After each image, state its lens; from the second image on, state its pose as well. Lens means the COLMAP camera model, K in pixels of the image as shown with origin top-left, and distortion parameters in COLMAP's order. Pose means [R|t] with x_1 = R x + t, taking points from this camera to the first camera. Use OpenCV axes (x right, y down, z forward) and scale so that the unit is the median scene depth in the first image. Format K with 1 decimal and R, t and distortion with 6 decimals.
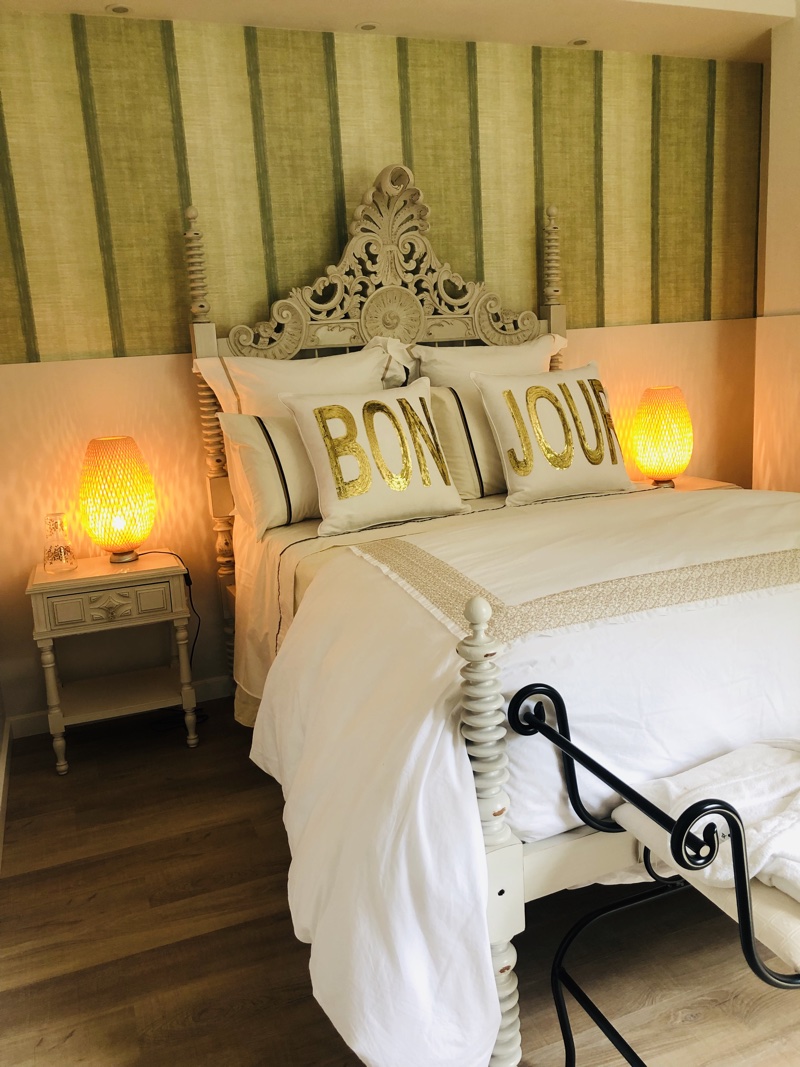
lens RADIAL K [[872.5, 0, 400.5], [0, 872.5, 537.5], [0, 0, 1]] dist [0.001612, -0.001927]
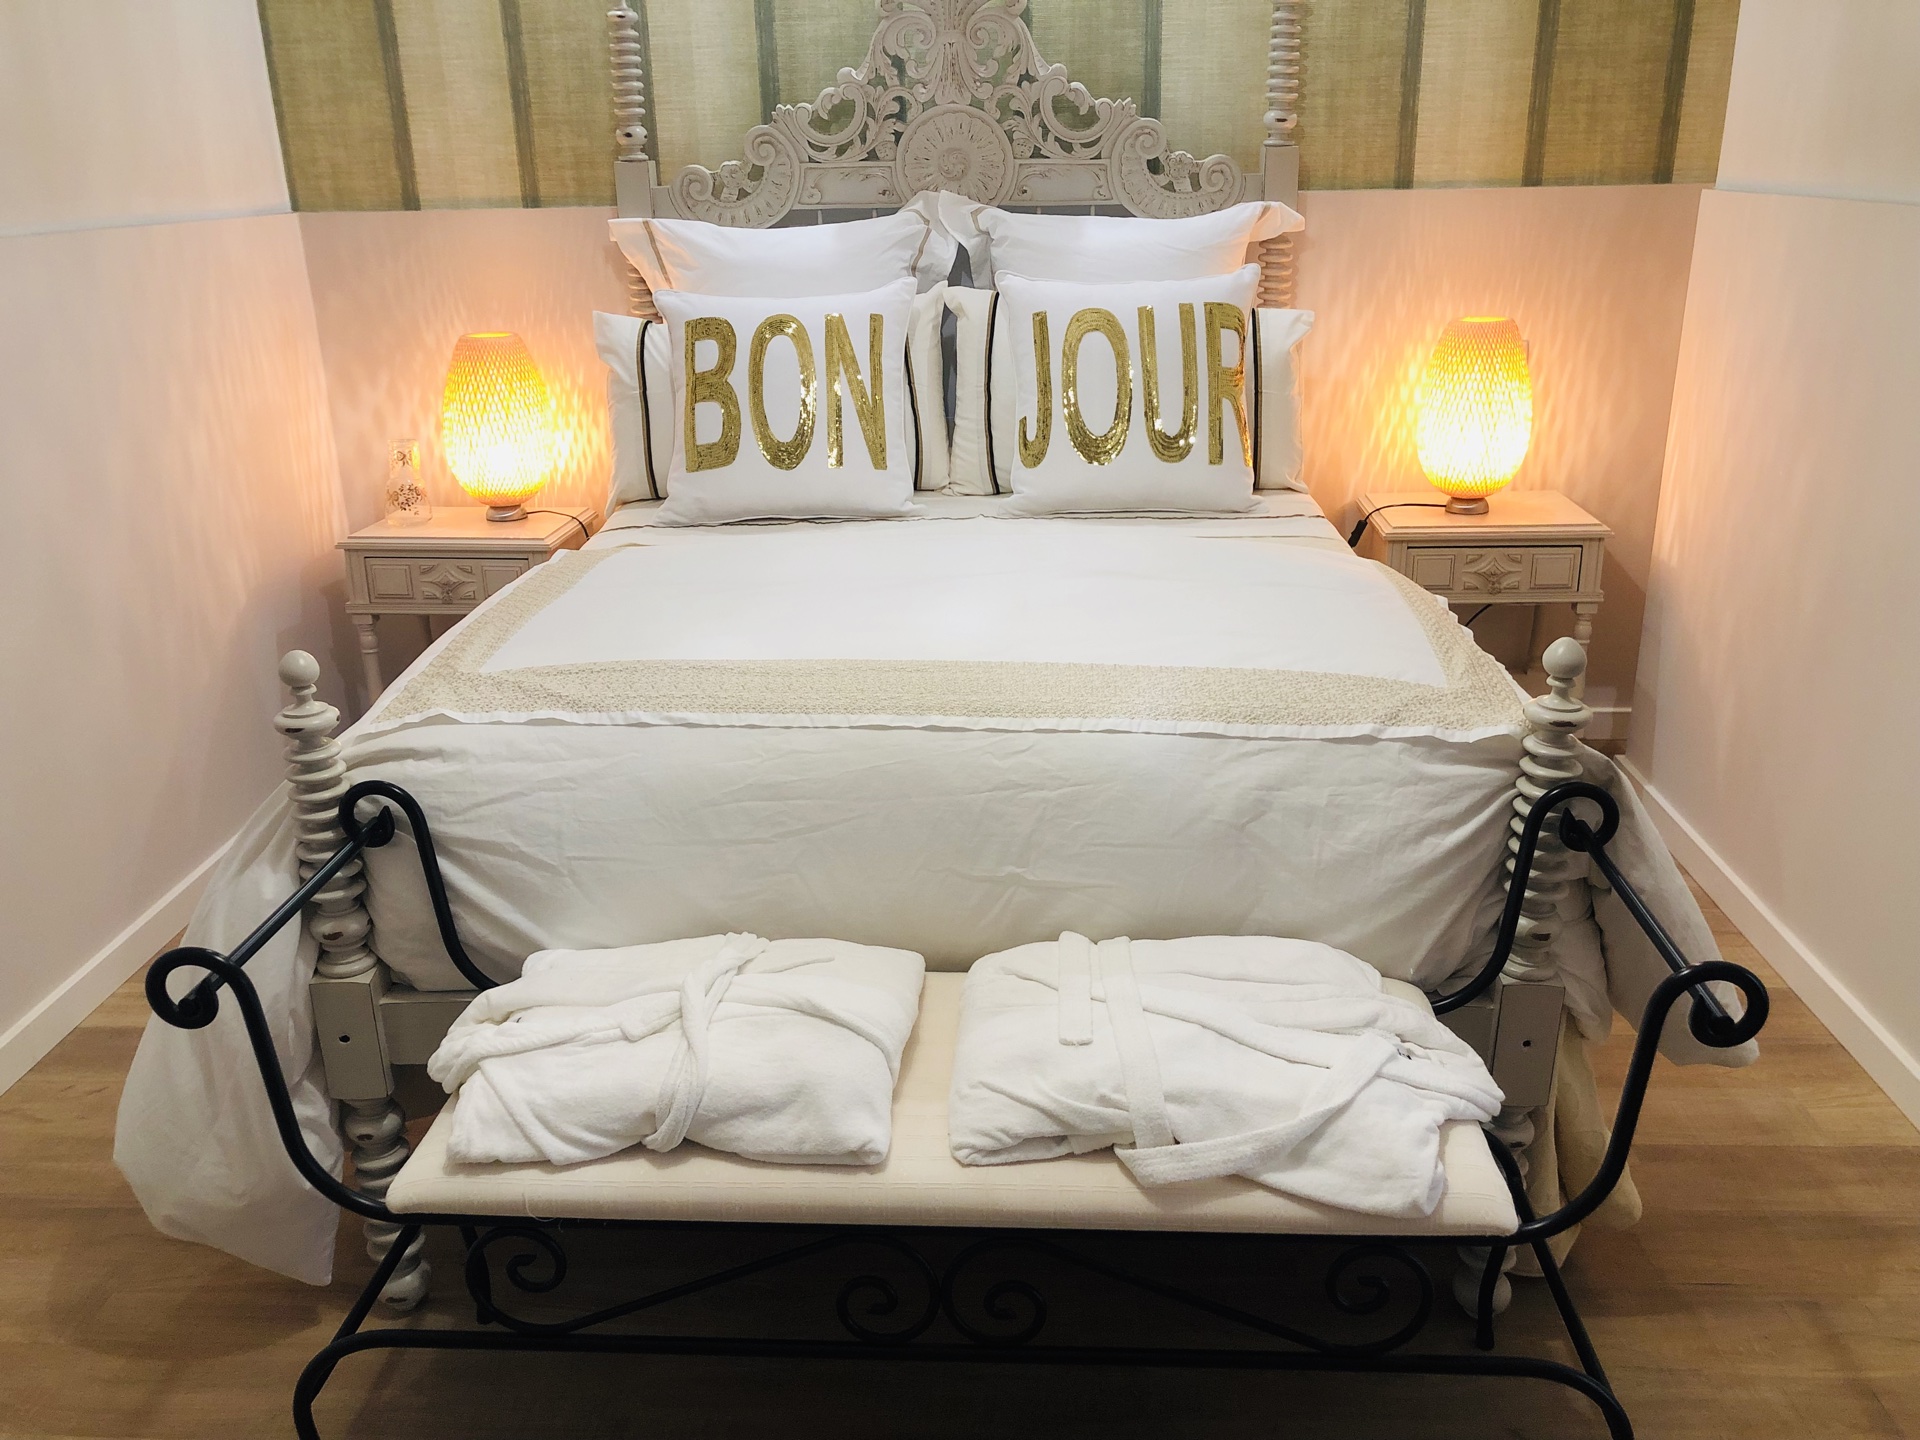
lens RADIAL K [[1570.1, 0, 963.1], [0, 1570.1, 715.1], [0, 0, 1]] dist [0.001612, -0.001927]
pose [[0.911342, 0.180092, -0.370165, 0.460529], [-0.122959, 0.977264, 0.172733, -0.074345], [0.392856, -0.111904, 0.912766, 0.005572]]
